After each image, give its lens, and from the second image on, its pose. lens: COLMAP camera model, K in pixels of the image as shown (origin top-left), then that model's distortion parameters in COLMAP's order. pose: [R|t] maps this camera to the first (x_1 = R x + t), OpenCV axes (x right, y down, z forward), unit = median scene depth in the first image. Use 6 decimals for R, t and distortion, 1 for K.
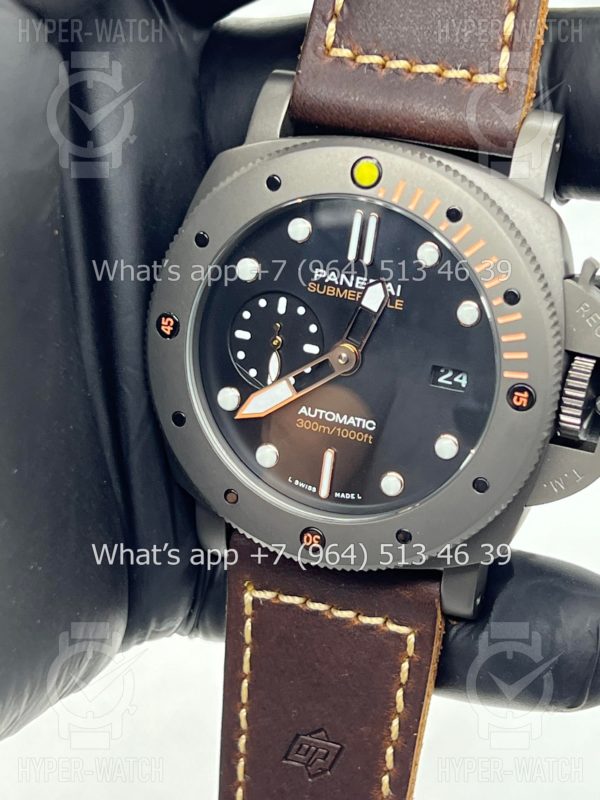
lens RADIAL K [[1854.3, 0, 307.1], [0, 1854.3, 405.6], [0, 0, 1]] dist [0.099132, 0.000000]
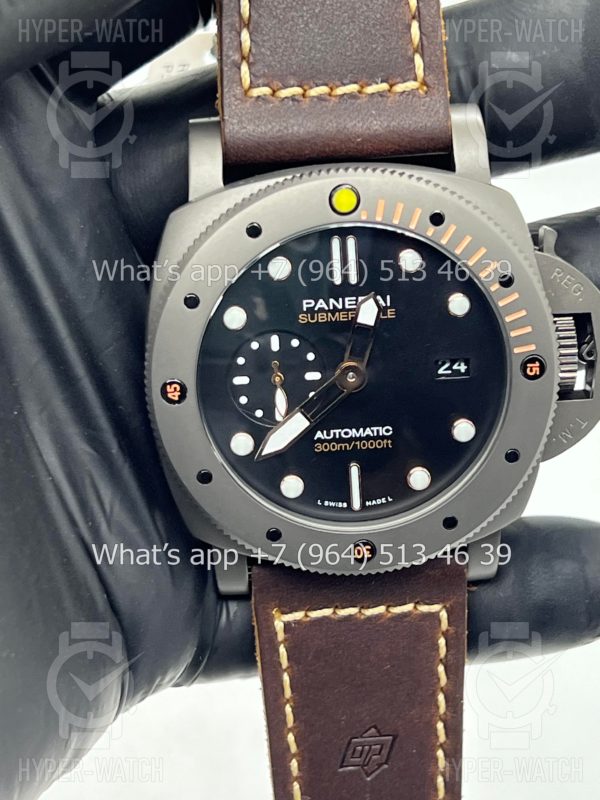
lens RADIAL K [[1854.3, 0, 299.9], [0, 1854.3, 400.7], [0, 0, 1]] dist [0.099132, 0.000000]
pose [[0.906320, -0.272314, 0.323154, -0.345223], [0.261396, 0.962105, 0.077629, -0.100184], [-0.332047, 0.014114, 0.943157, 0.023606]]
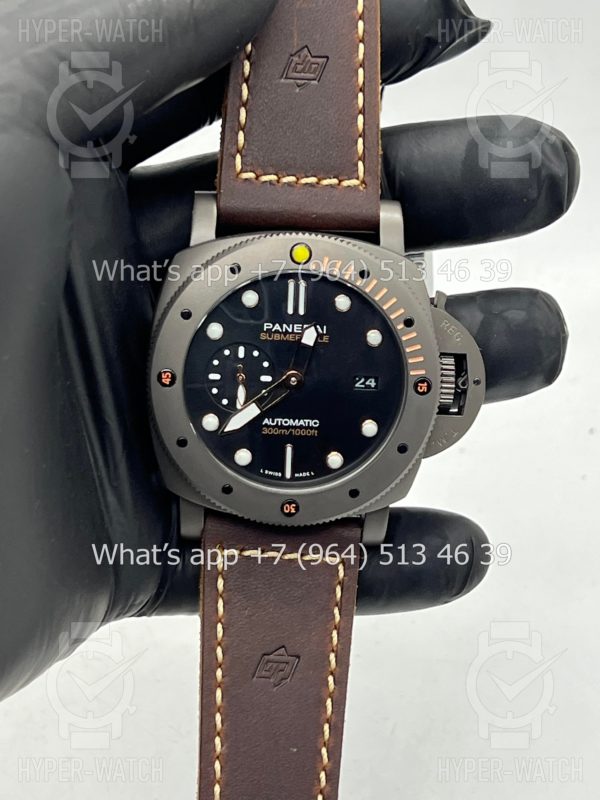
lens RADIAL K [[1854.3, 0, 319.3], [0, 1854.3, 375.2], [0, 0, 1]] dist [0.099132, 0.000000]
pose [[0.904967, -0.151120, 0.397740, -0.538929], [0.167570, 0.985837, -0.006702, -0.016510], [-0.391094, 0.072714, 0.917474, -0.348507]]
